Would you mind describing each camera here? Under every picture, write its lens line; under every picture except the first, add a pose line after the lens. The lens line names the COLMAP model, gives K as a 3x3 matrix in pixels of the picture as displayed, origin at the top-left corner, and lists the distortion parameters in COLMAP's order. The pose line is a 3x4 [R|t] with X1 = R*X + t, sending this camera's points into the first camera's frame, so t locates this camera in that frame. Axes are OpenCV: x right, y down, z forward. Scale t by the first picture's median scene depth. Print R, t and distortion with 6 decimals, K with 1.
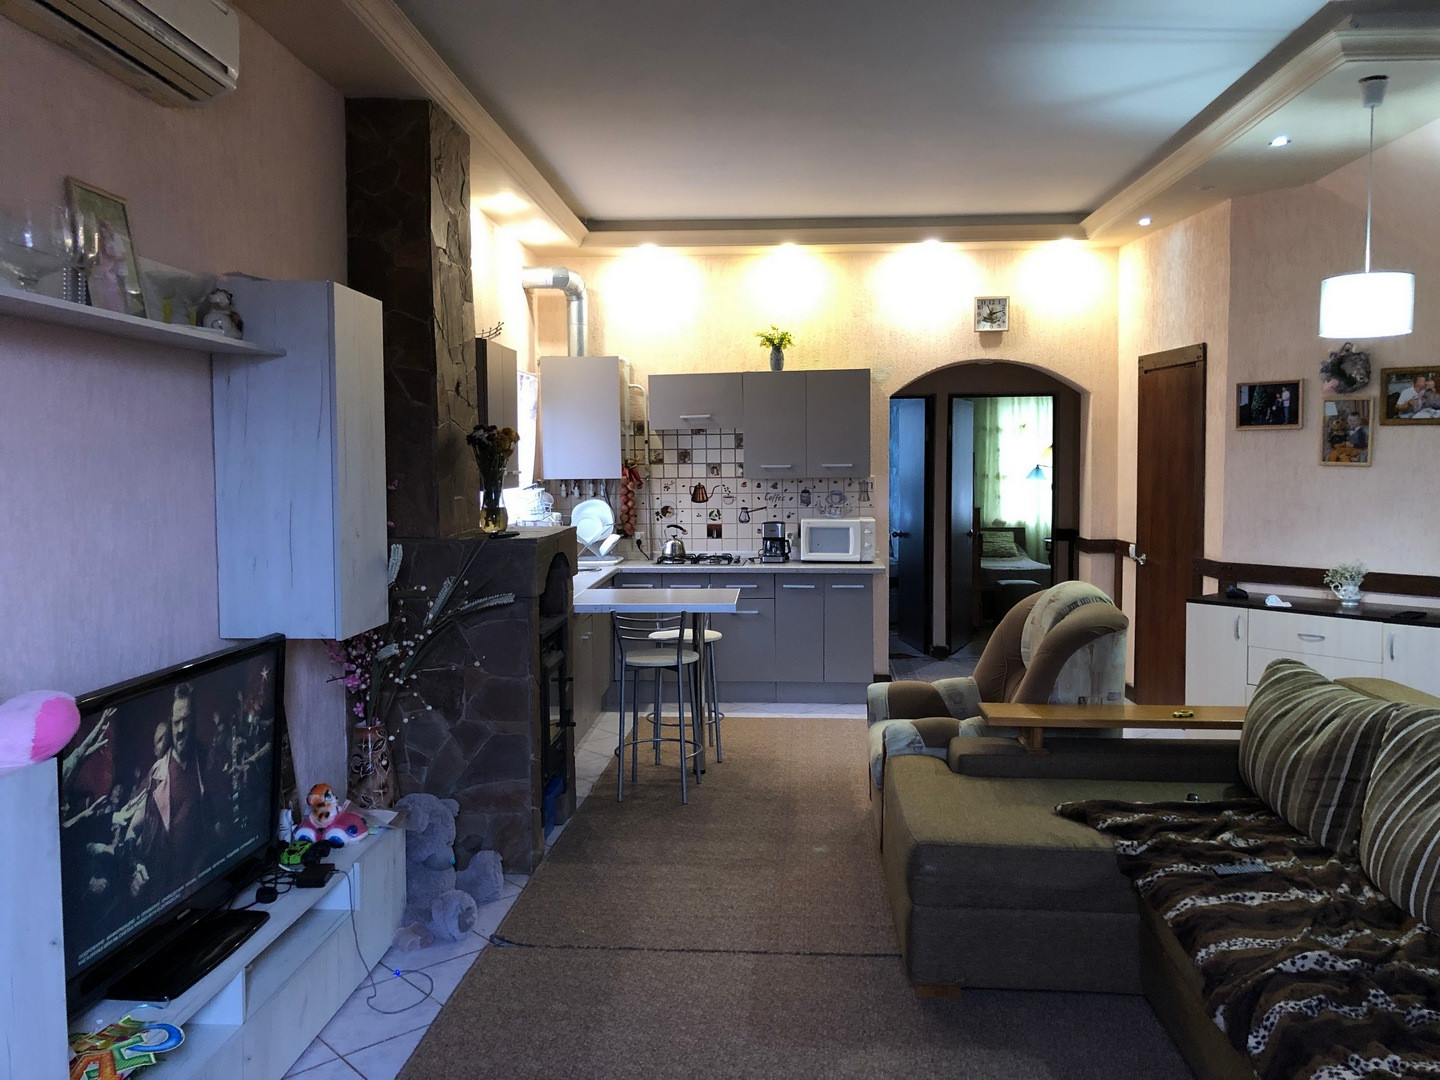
lens RADIAL K [[1196.6, 0, 717.7], [0, 1196.6, 540.5], [0, 0, 1]] dist [-0.004038, -0.012392]
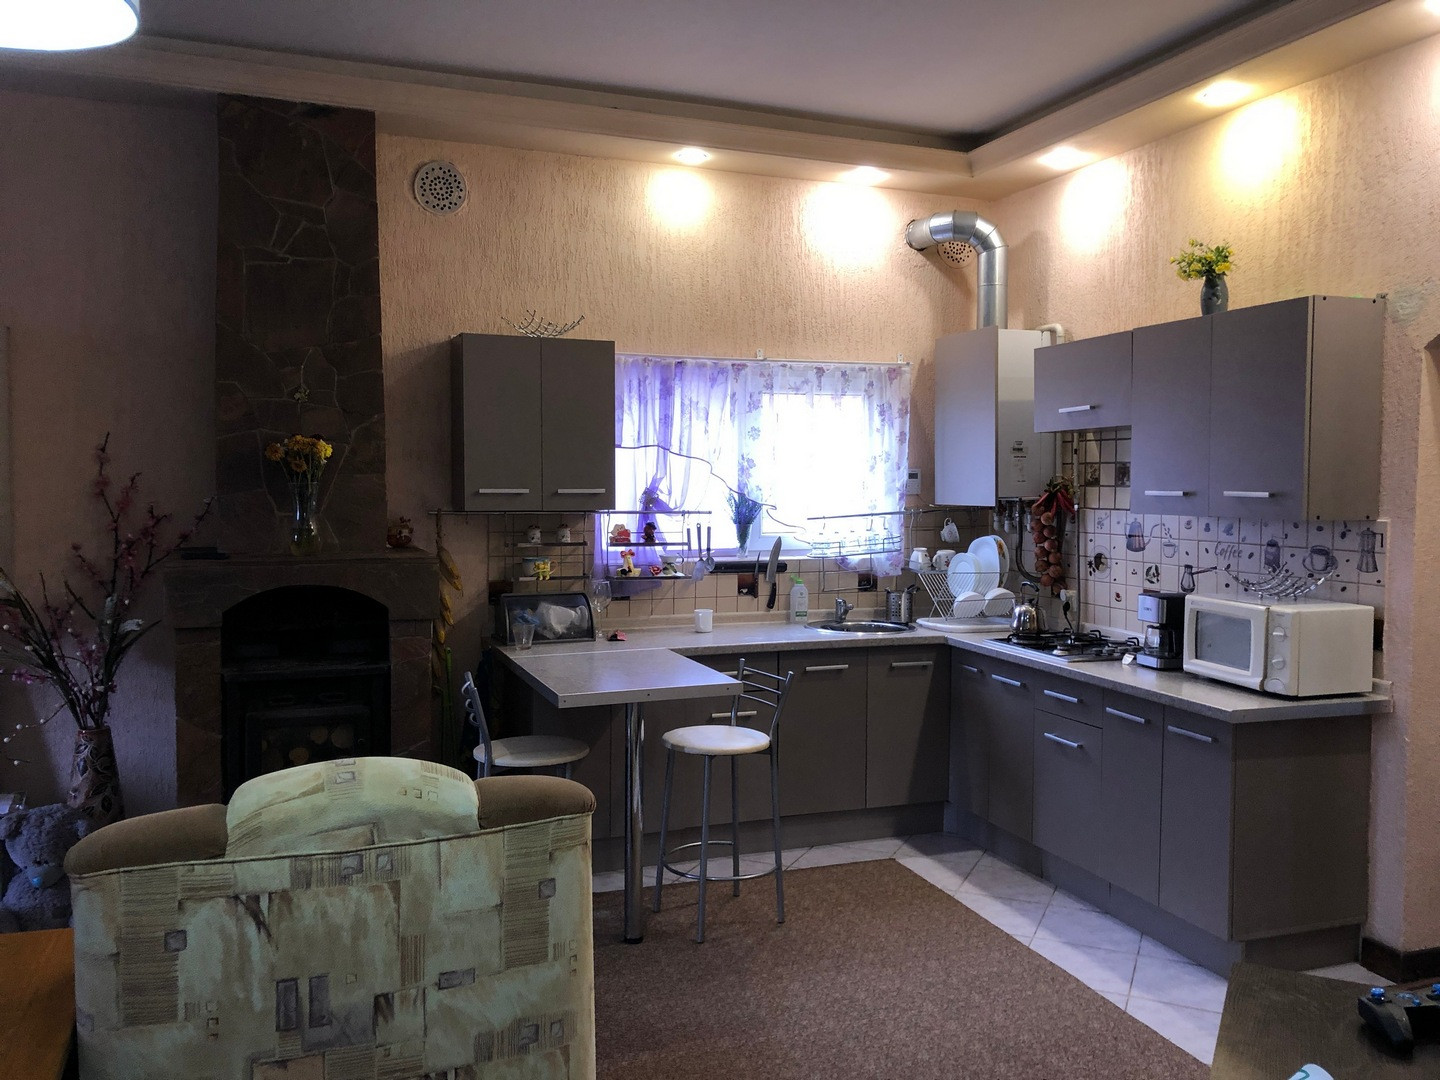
lens RADIAL K [[1196.6, 0, 718.7], [0, 1196.6, 536.3], [0, 0, 1]] dist [-0.004038, -0.012392]
pose [[0.398741, 0.056799, -0.915303, 0.453266], [-0.068105, 0.997158, 0.032209, -0.044423], [0.914531, 0.049494, 0.401476, 0.568974]]
